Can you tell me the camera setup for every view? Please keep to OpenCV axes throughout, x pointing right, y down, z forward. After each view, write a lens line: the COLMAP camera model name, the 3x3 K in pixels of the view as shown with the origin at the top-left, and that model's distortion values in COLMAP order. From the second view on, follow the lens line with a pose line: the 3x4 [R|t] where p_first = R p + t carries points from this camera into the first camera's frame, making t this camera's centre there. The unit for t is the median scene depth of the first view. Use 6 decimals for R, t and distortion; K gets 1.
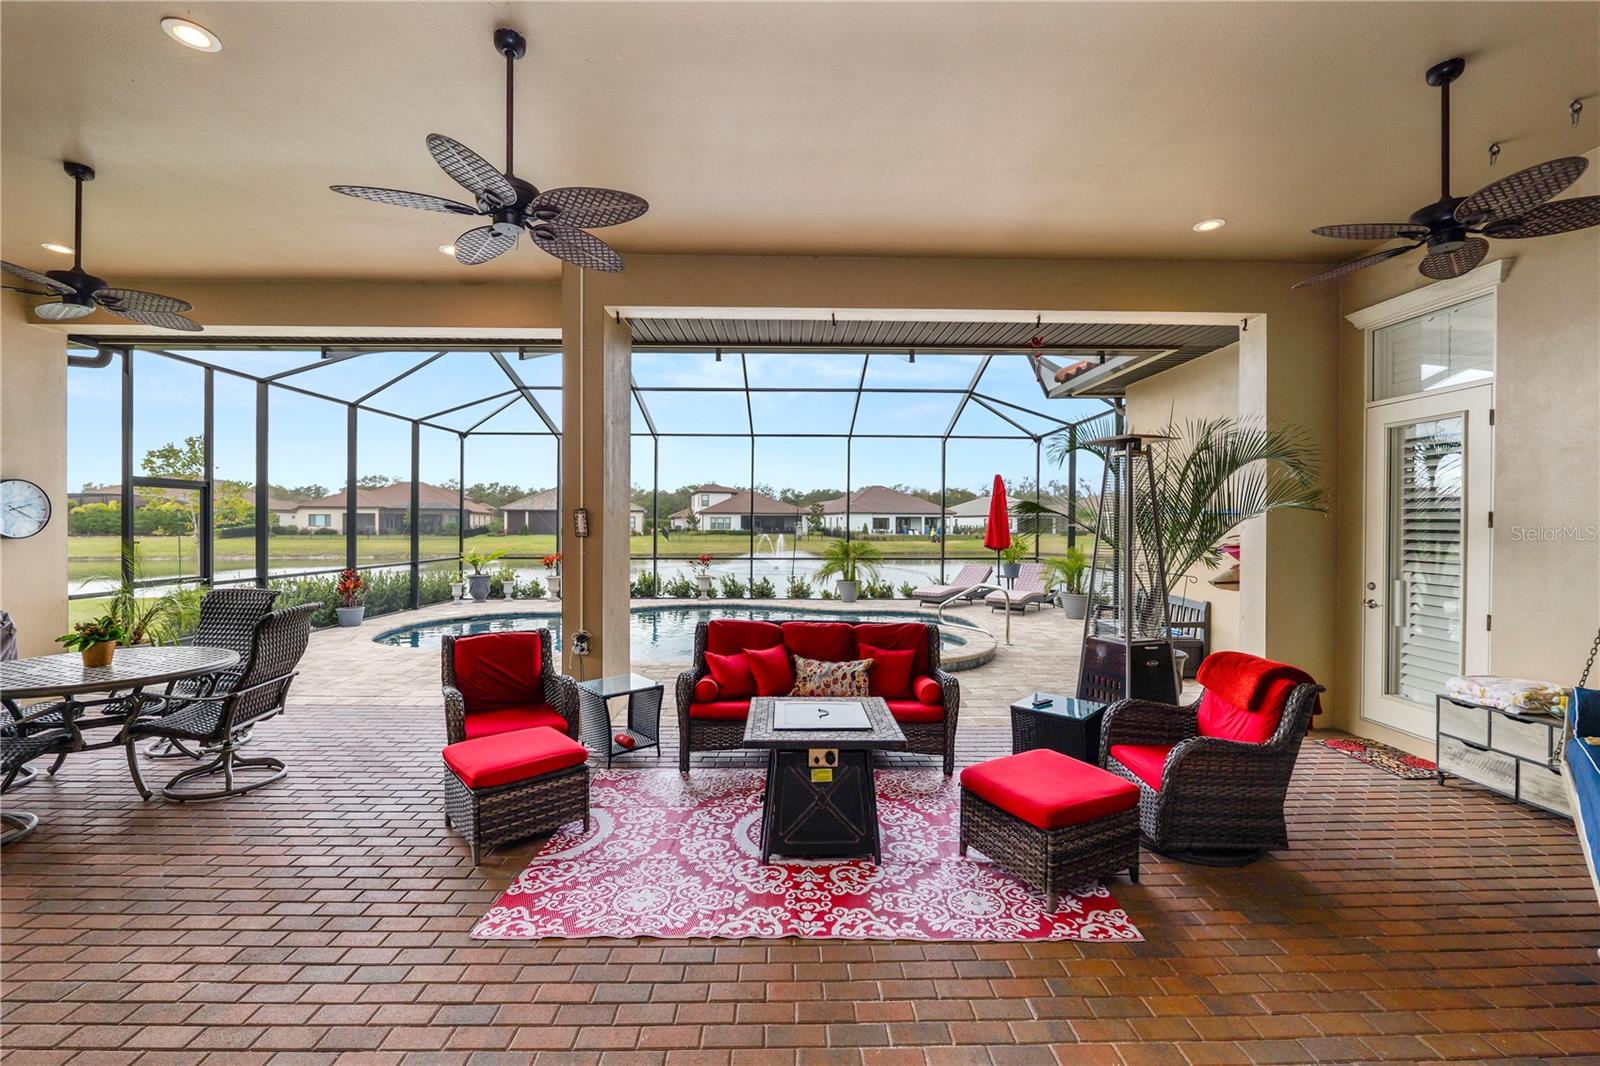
lens RADIAL K [[654.2, 0, 795.8], [0, 654.2, 528.0], [0, 0, 1]] dist [-0.012080, -0.000052]
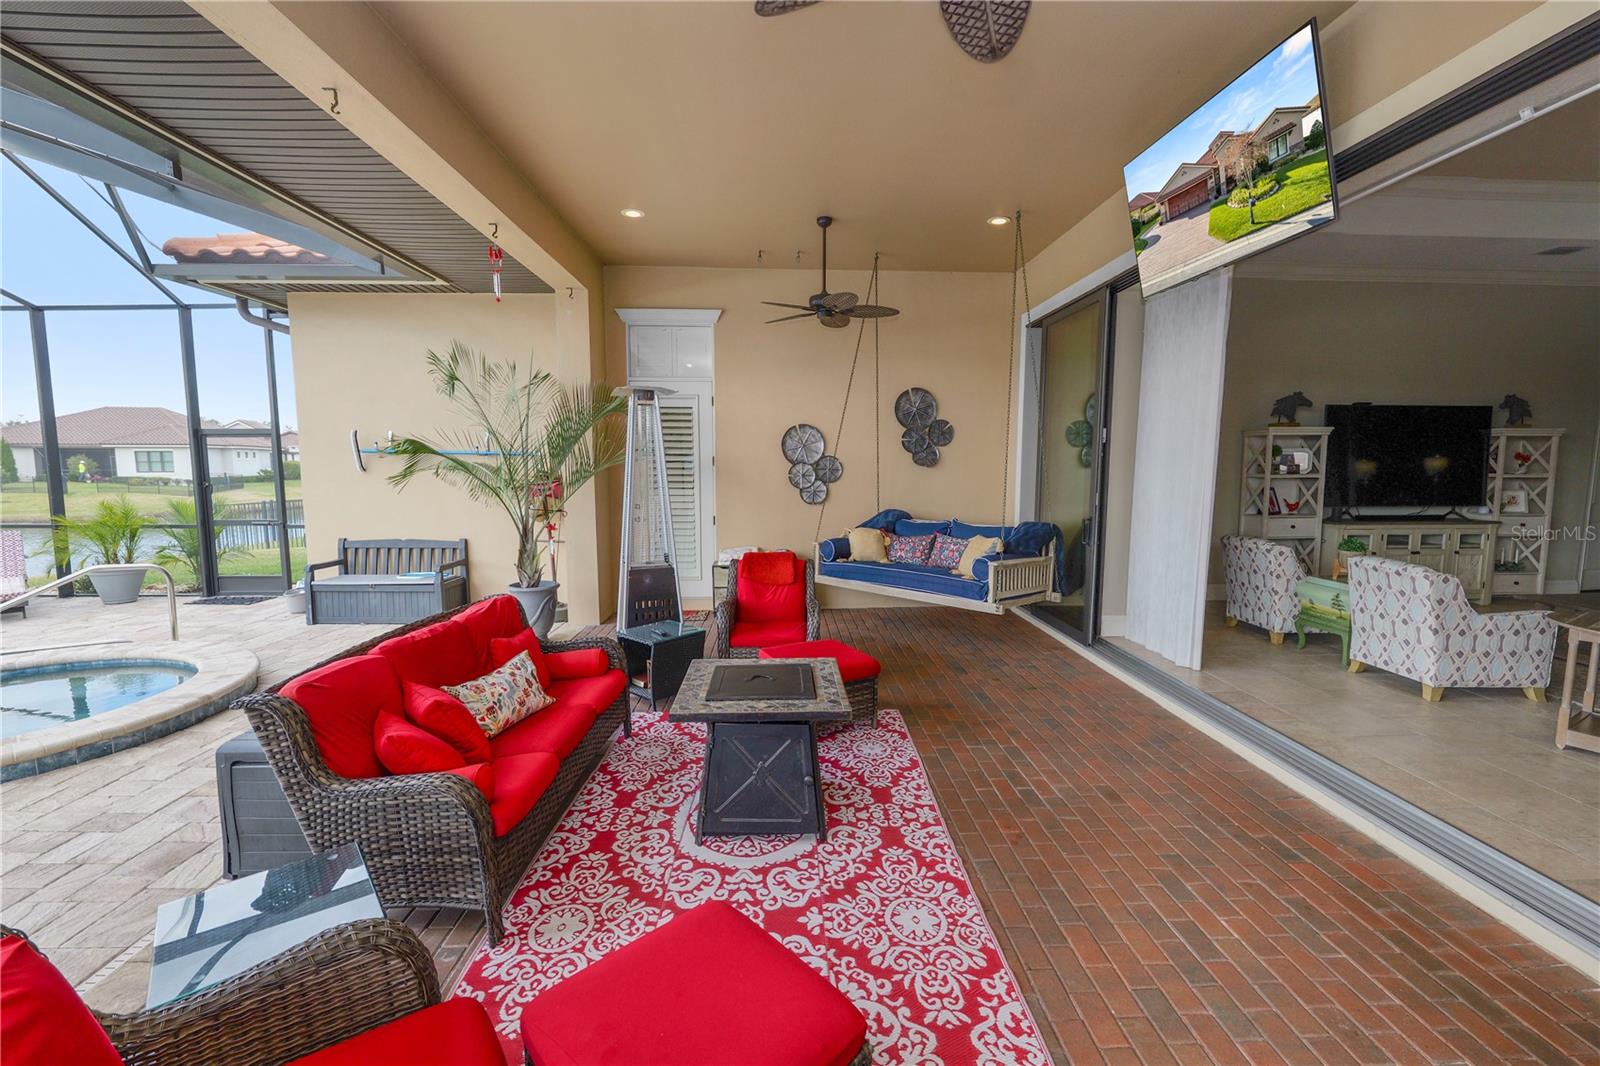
lens RADIAL K [[654.7, 0, 805.6], [0, 654.7, 529.1], [0, 0, 1]] dist [-0.012524, -0.000201]
pose [[-0.024248, -0.104568, 0.994222, -0.234013], [0.006357, 0.994478, 0.104750, -0.004624], [-0.999686, 0.008860, -0.023449, 0.266592]]
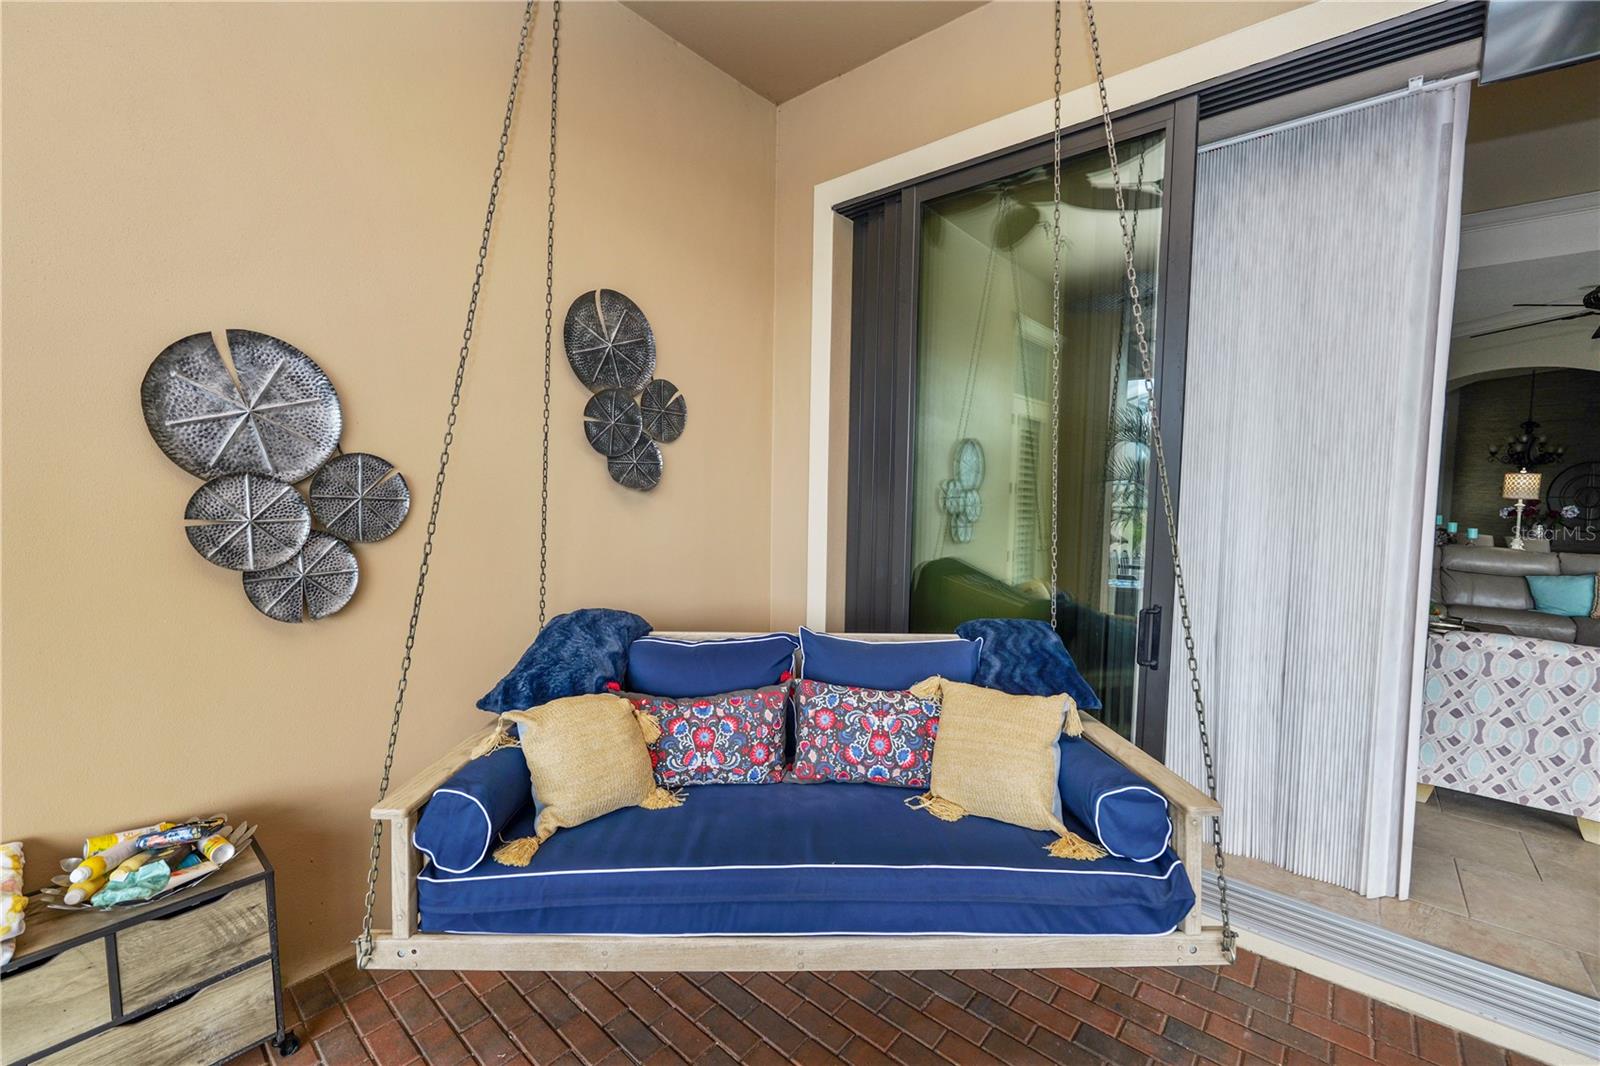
lens RADIAL K [[654.2, 0, 795.8], [0, 654.2, 528.0], [0, 0, 1]] dist [-0.012080, -0.000052]
pose [[-0.752066, -0.057688, 0.656559, 0.156011], [-0.013221, 0.997282, 0.072481, -0.002563], [-0.658956, 0.045830, -0.750784, 0.287004]]
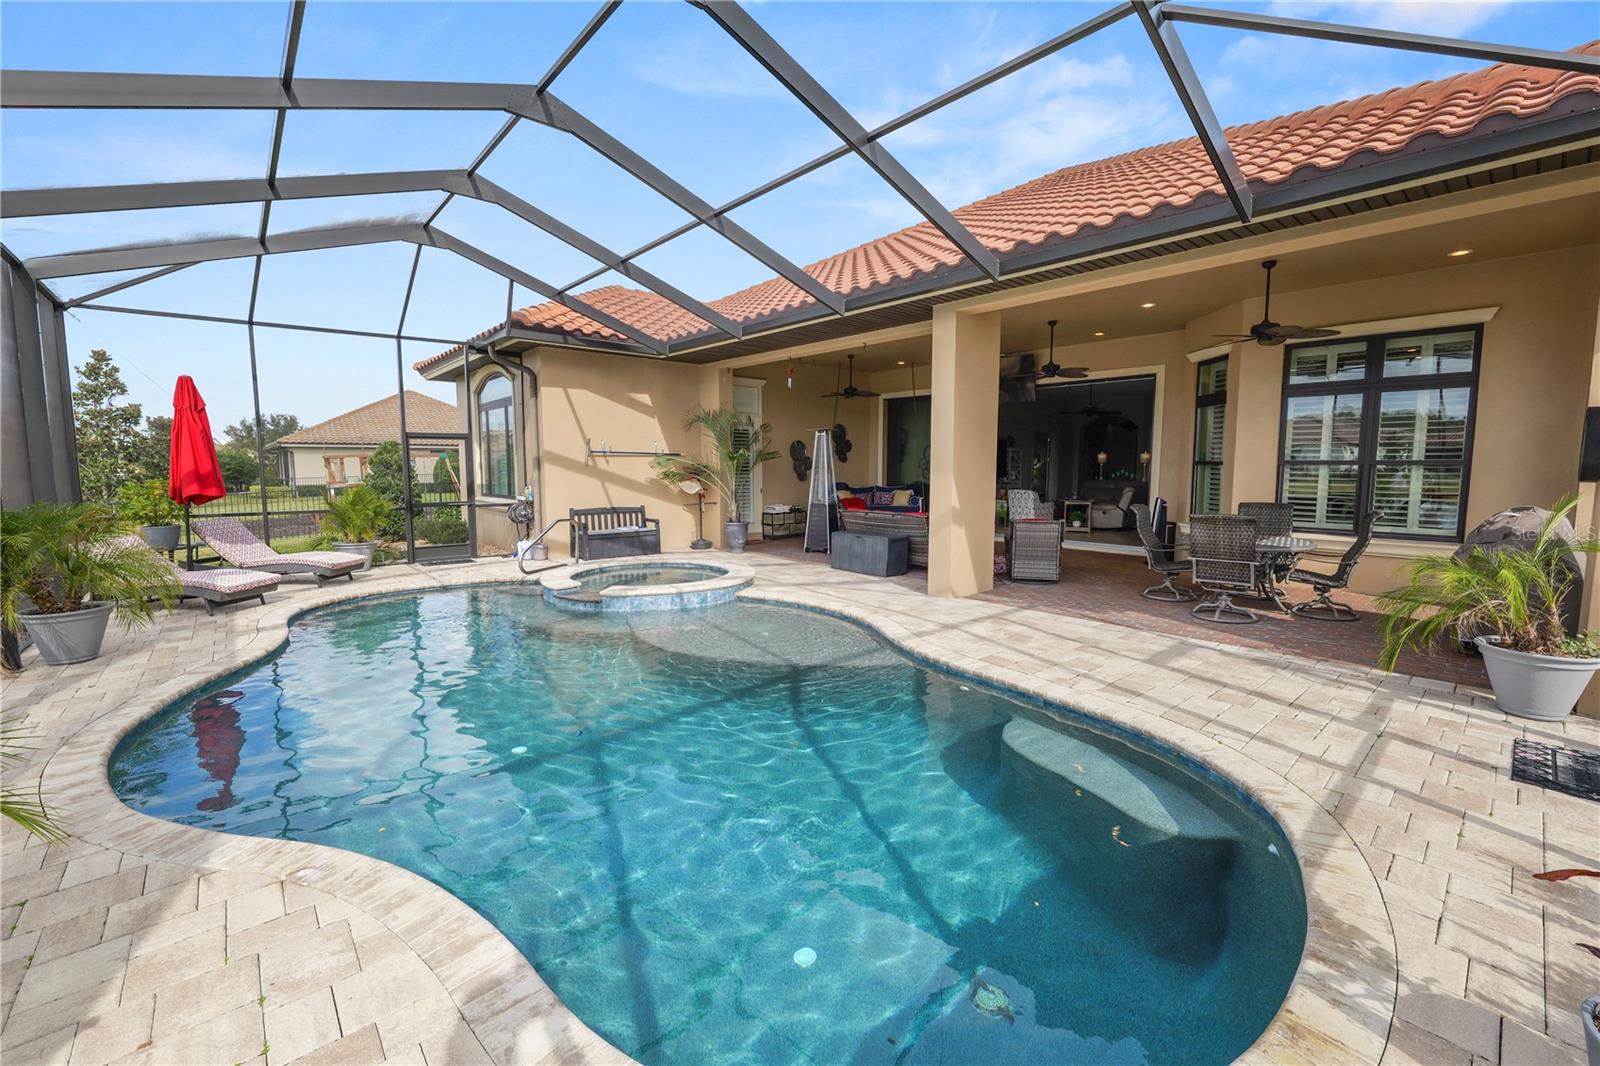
lens RADIAL K [[654.2, 0, 795.8], [0, 654.2, 528.0], [0, 0, 1]] dist [-0.012080, -0.000052]
pose [[-0.642473, -0.081373, 0.761975, -0.544879], [-0.002992, 0.994605, 0.103694, -0.003017], [-0.766302, 0.064341, -0.639250, 1.024300]]
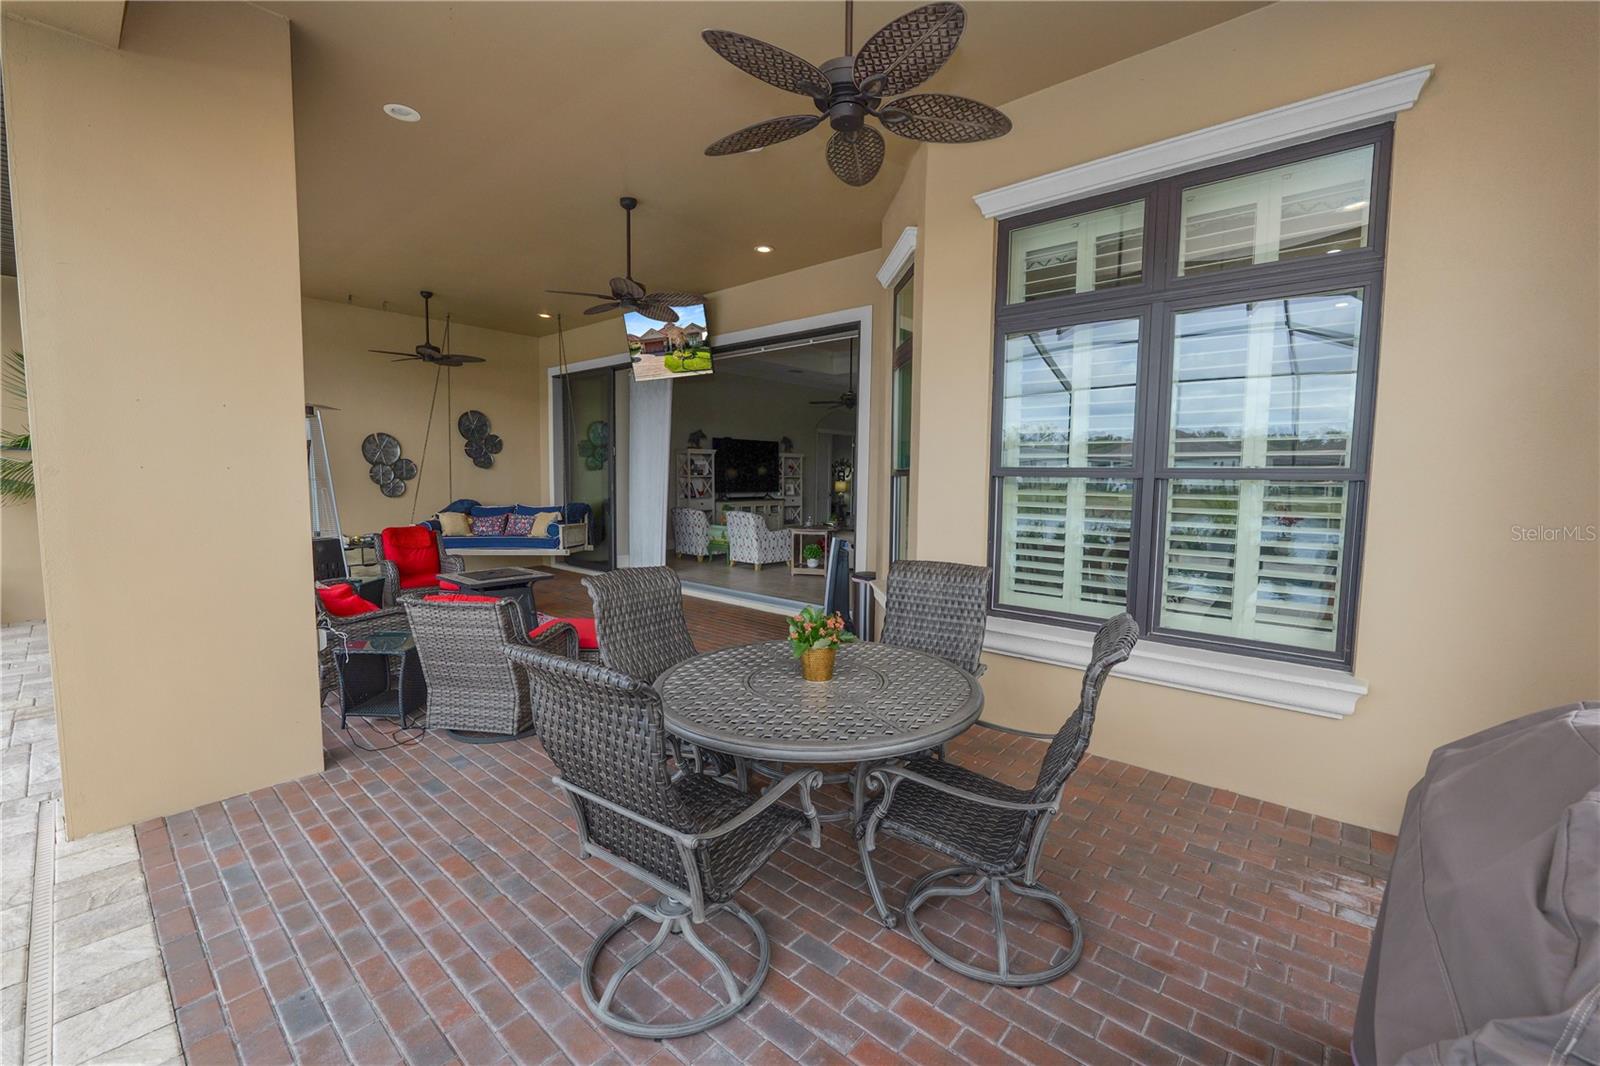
lens RADIAL K [[672.9, 0, 800.0], [0, 672.9, 533.0], [0, 0, 1]] dist [-0.003150, -0.000345]
pose [[-0.736614, -0.073622, 0.672294, -0.501415], [-0.012165, 0.995339, 0.095670, -0.002866], [-0.676204, 0.062294, -0.734076, 0.497335]]
